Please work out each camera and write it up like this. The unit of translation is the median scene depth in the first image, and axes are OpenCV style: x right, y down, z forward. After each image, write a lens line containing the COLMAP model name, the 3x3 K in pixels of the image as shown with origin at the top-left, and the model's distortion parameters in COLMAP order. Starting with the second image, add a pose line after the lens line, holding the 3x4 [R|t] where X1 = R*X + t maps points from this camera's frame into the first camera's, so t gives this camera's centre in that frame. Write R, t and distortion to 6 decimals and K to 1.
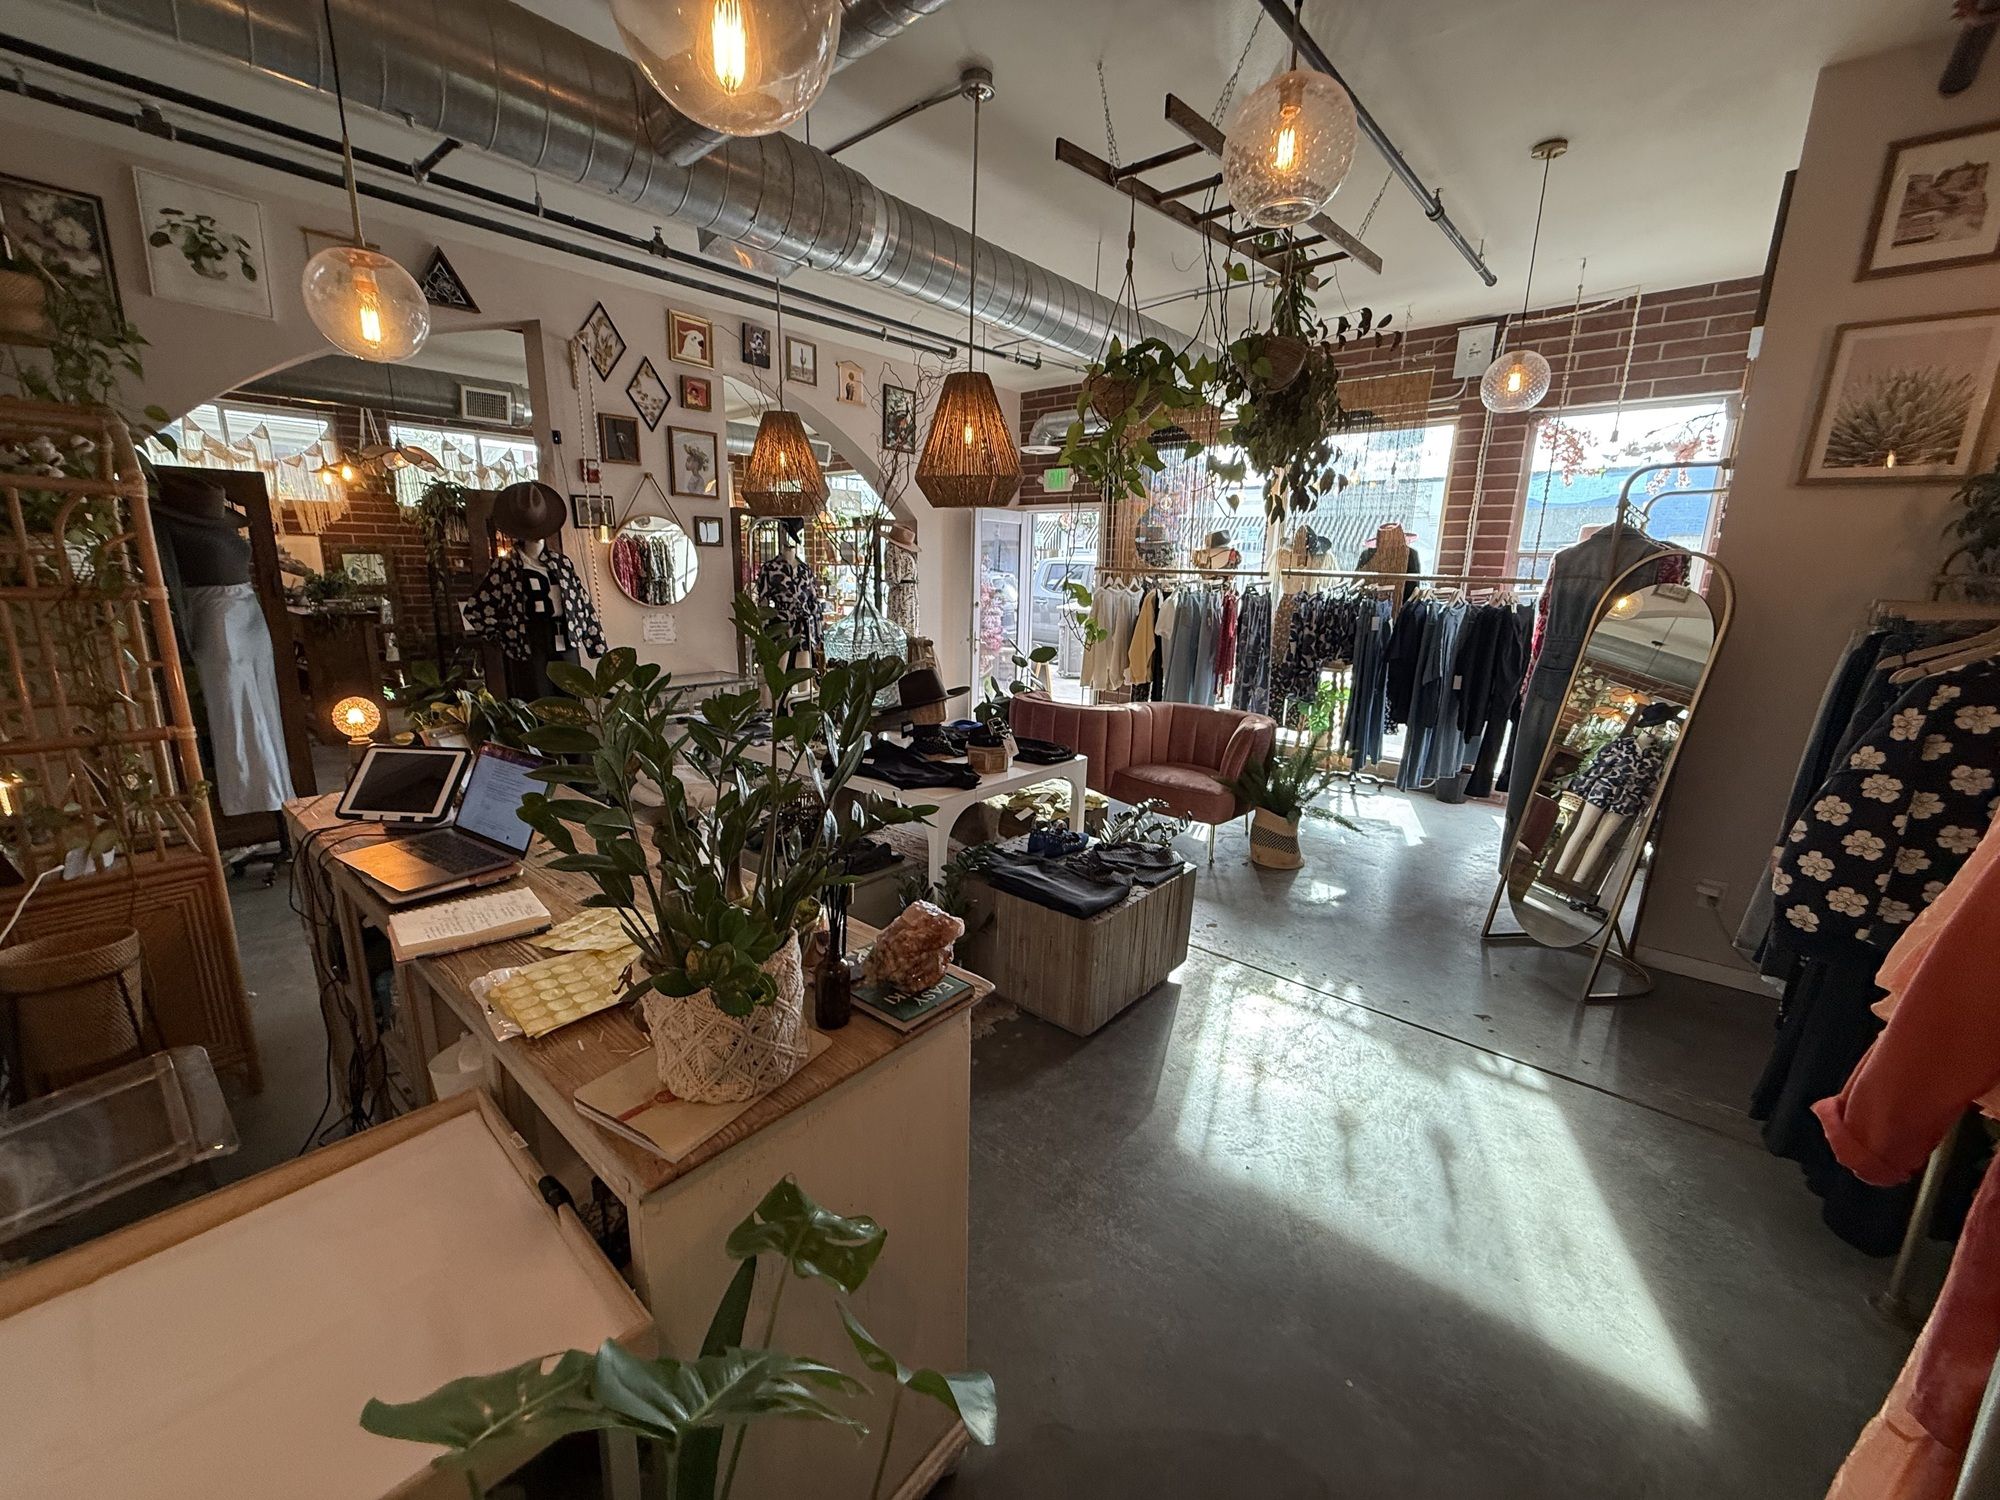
lens RADIAL K [[800.6, 0, 997.5], [0, 800.6, 754.3], [0, 0, 1]] dist [-0.000952, -0.000301]
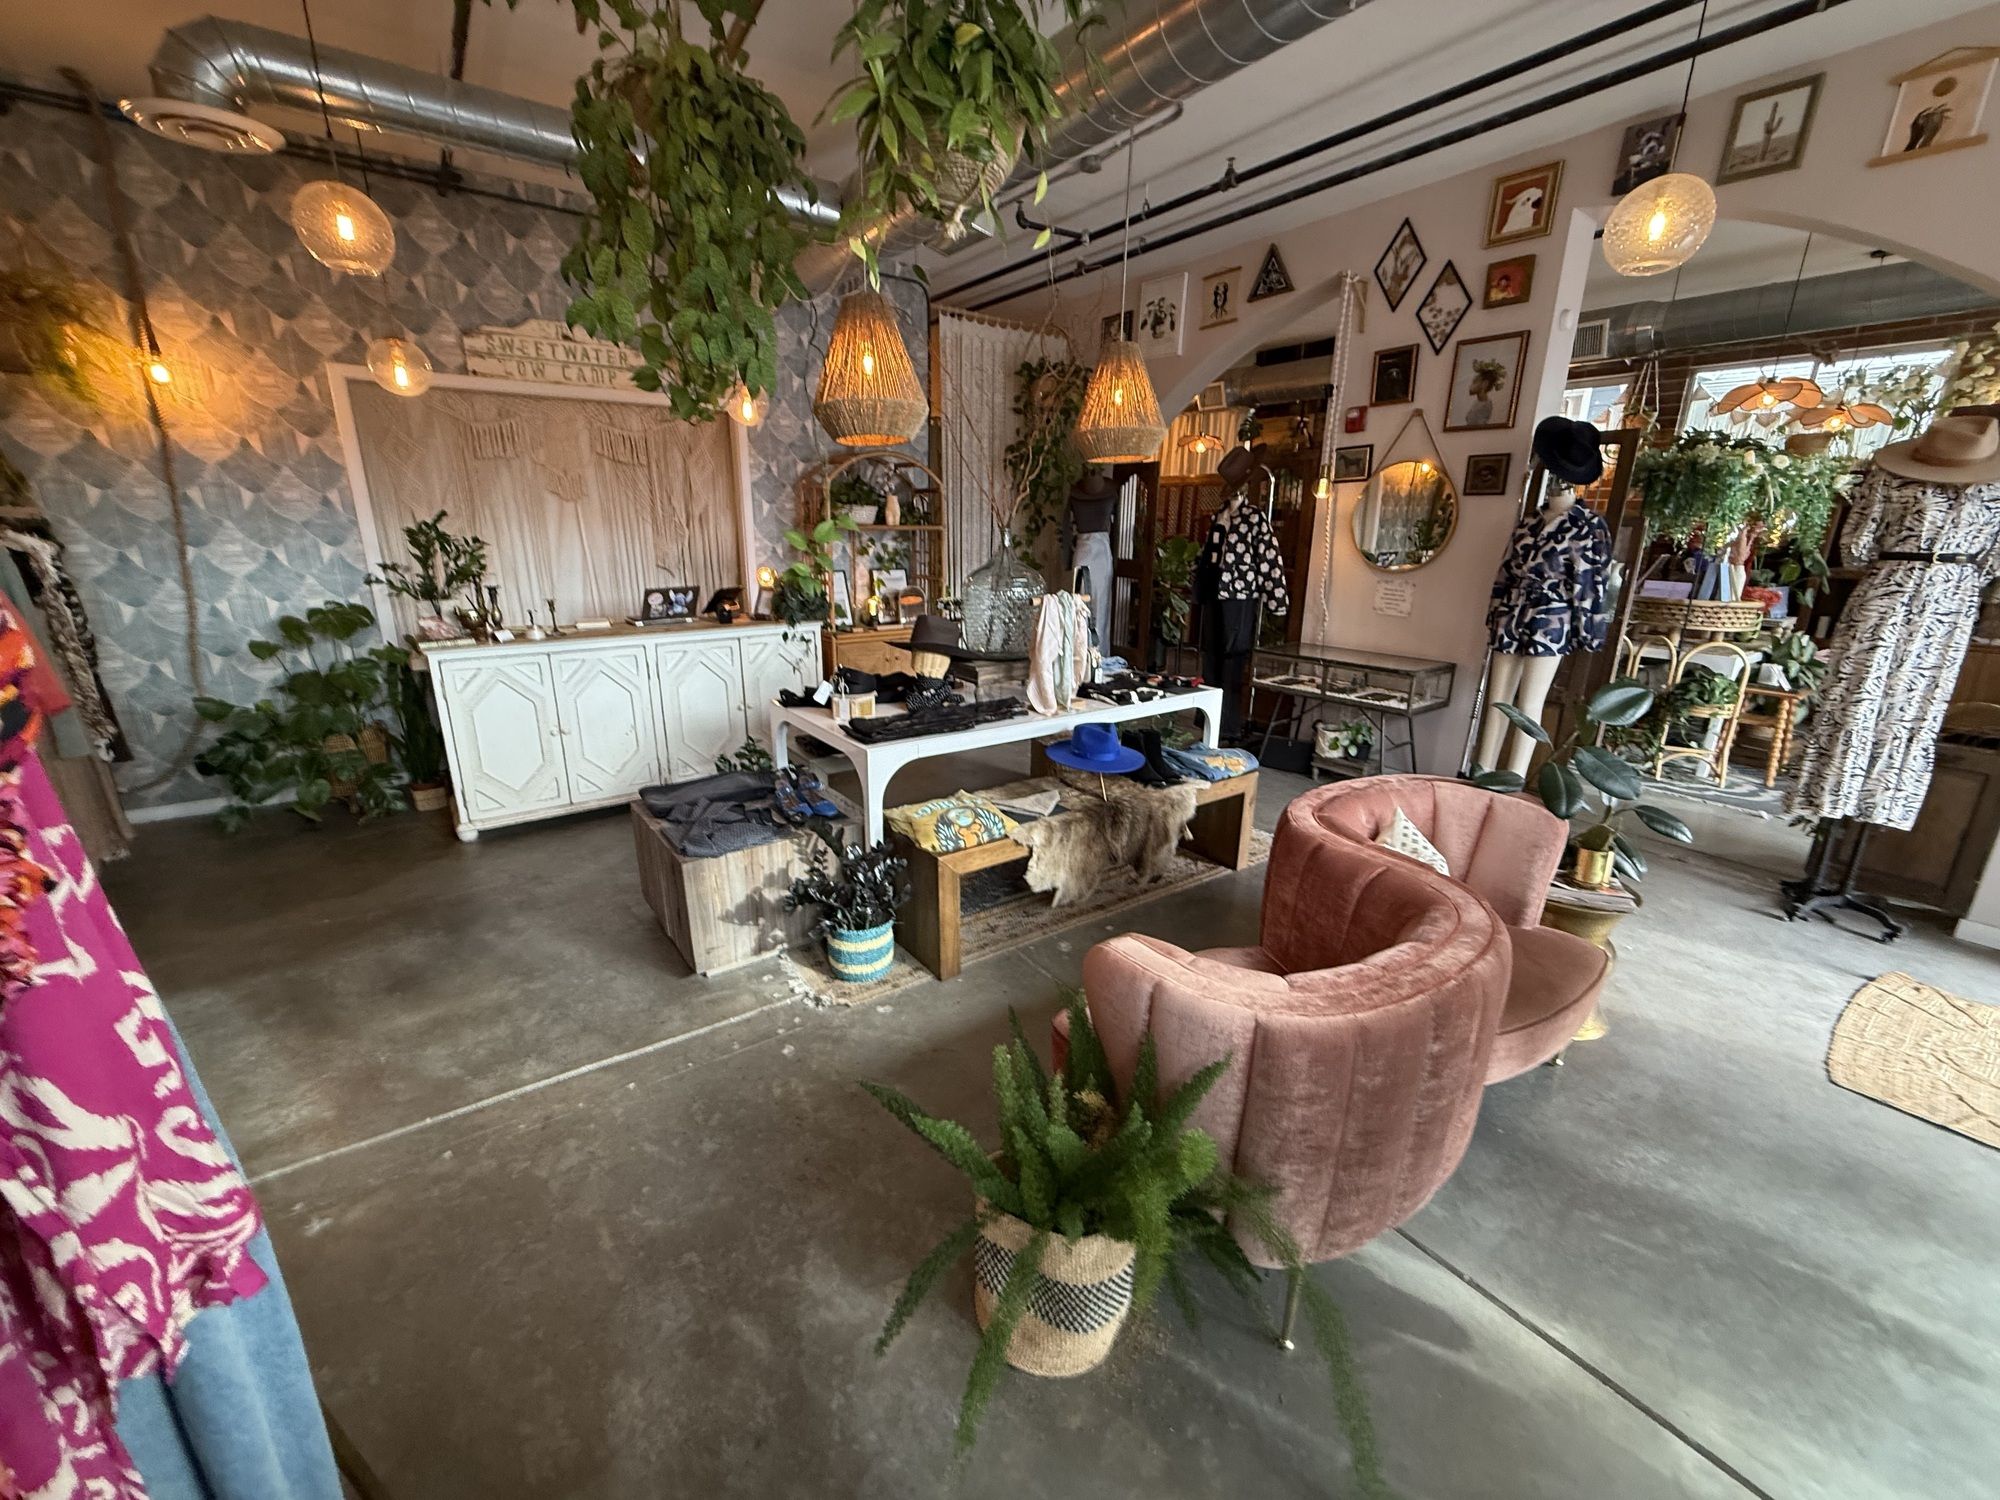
lens RADIAL K [[800.6, 0, 998.2], [0, 800.6, 748.3], [0, 0, 1]] dist [-0.000952, -0.000301]
pose [[-0.232407, 0.247942, -0.940485, 0.539882], [-0.234694, 0.924092, 0.301617, -0.176323], [0.943878, 0.290824, -0.156575, 0.829671]]
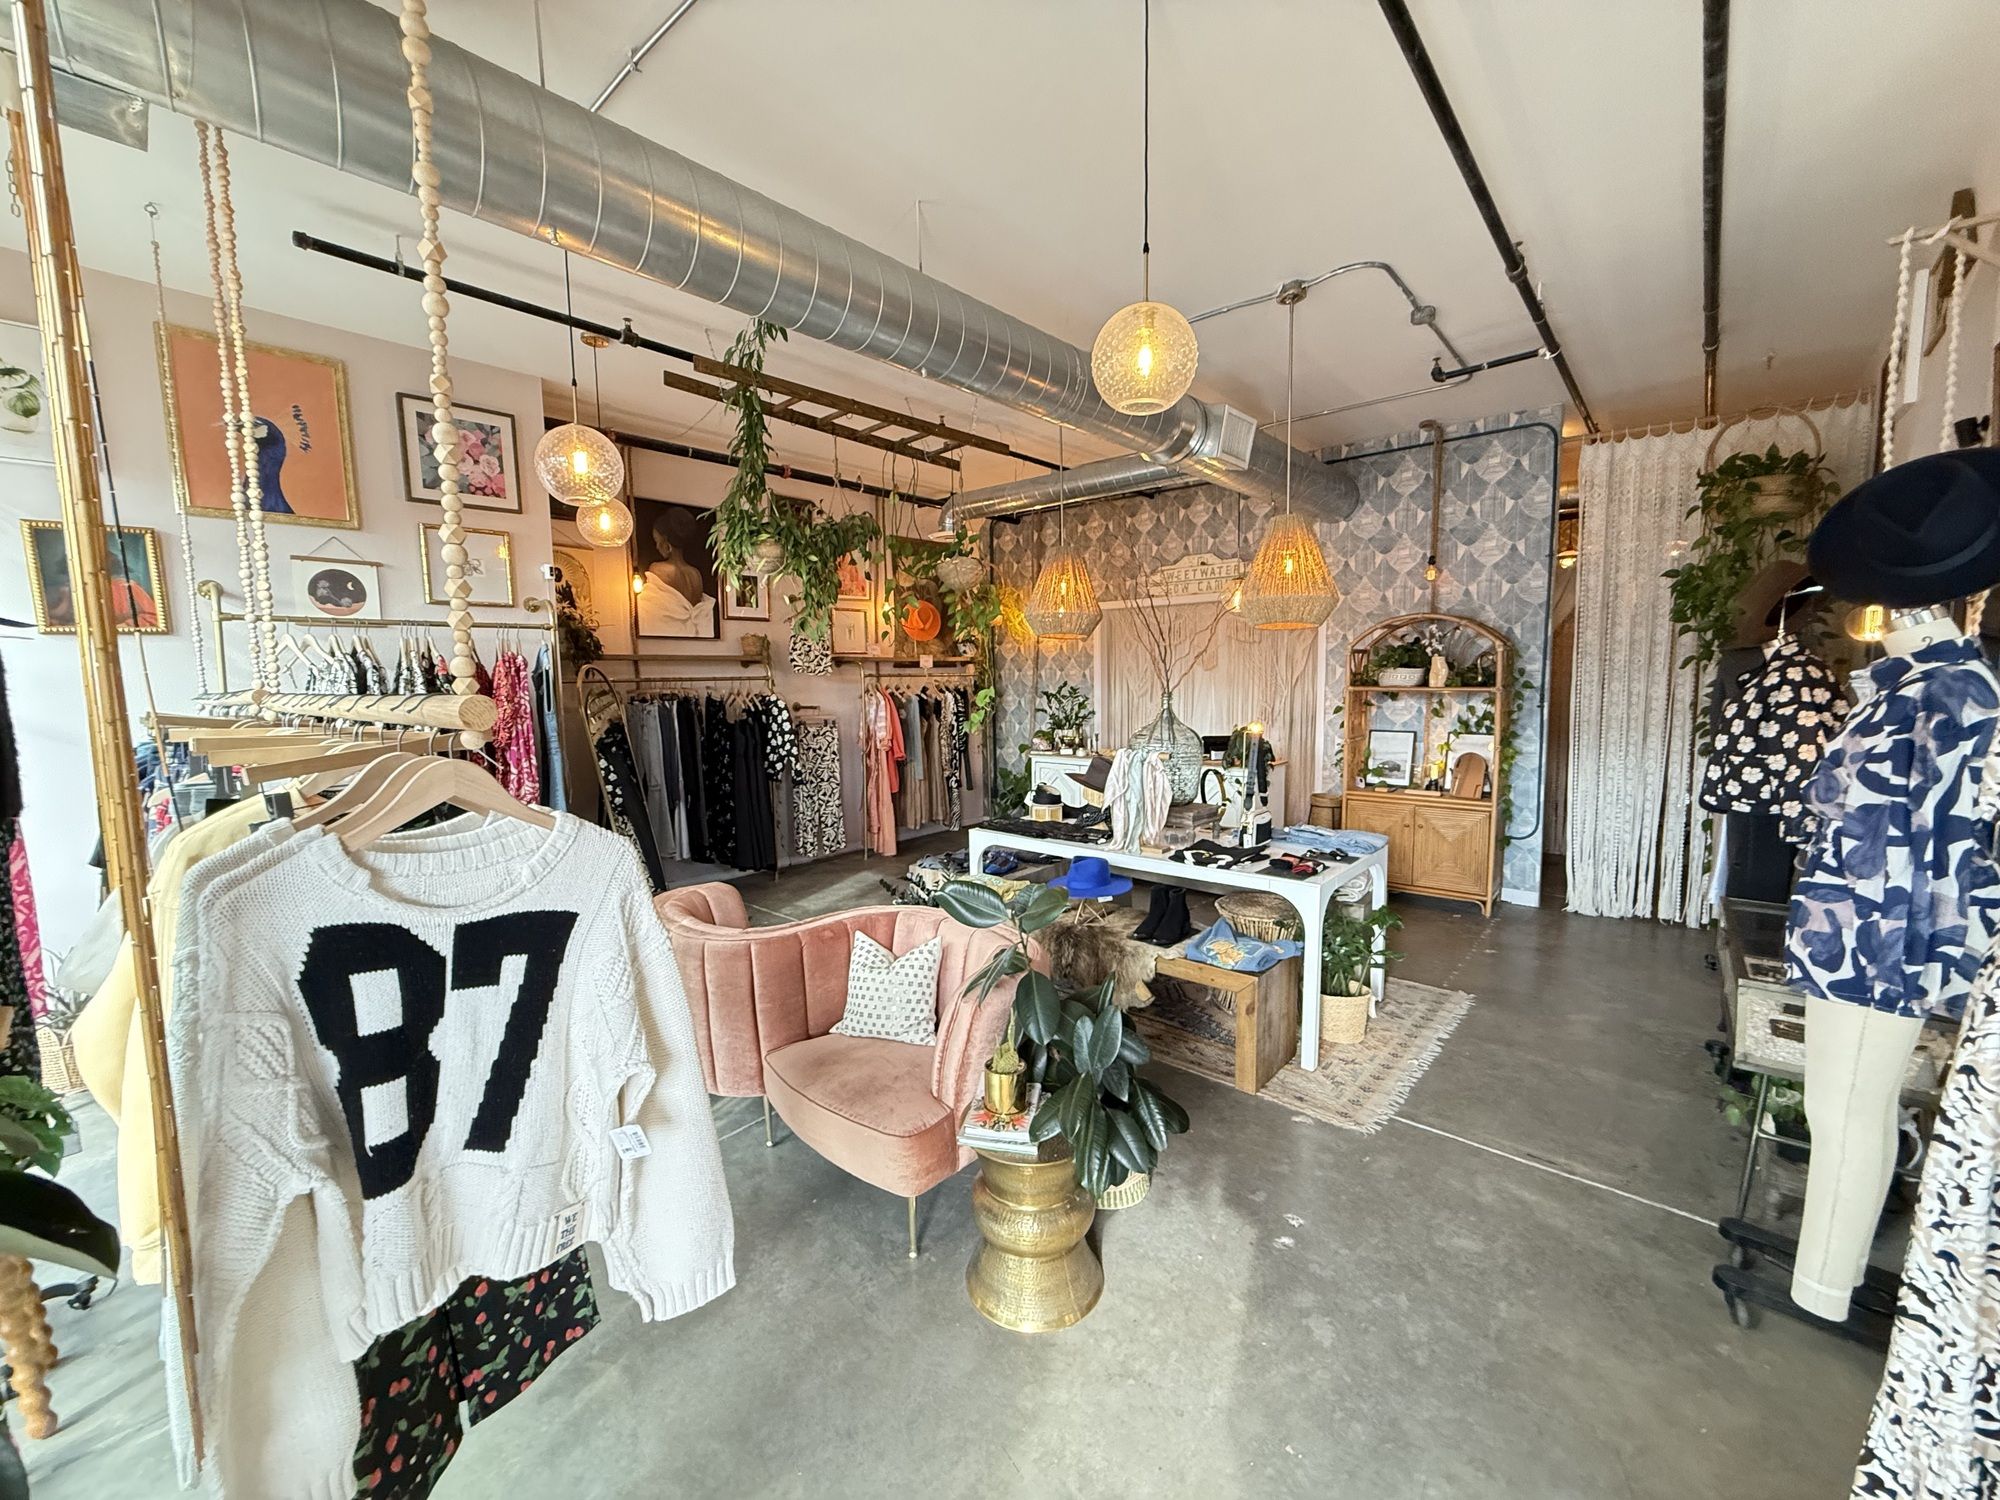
lens RADIAL K [[800.6, 0, 997.6], [0, 800.6, 757.3], [0, 0, 1]] dist [-0.000952, -0.000301]
pose [[-0.999983, -0.004836, 0.003351, -0.001984], [-0.003478, 0.945270, 0.326270, -0.353693], [-0.004746, 0.326252, -0.945271, 1.478886]]
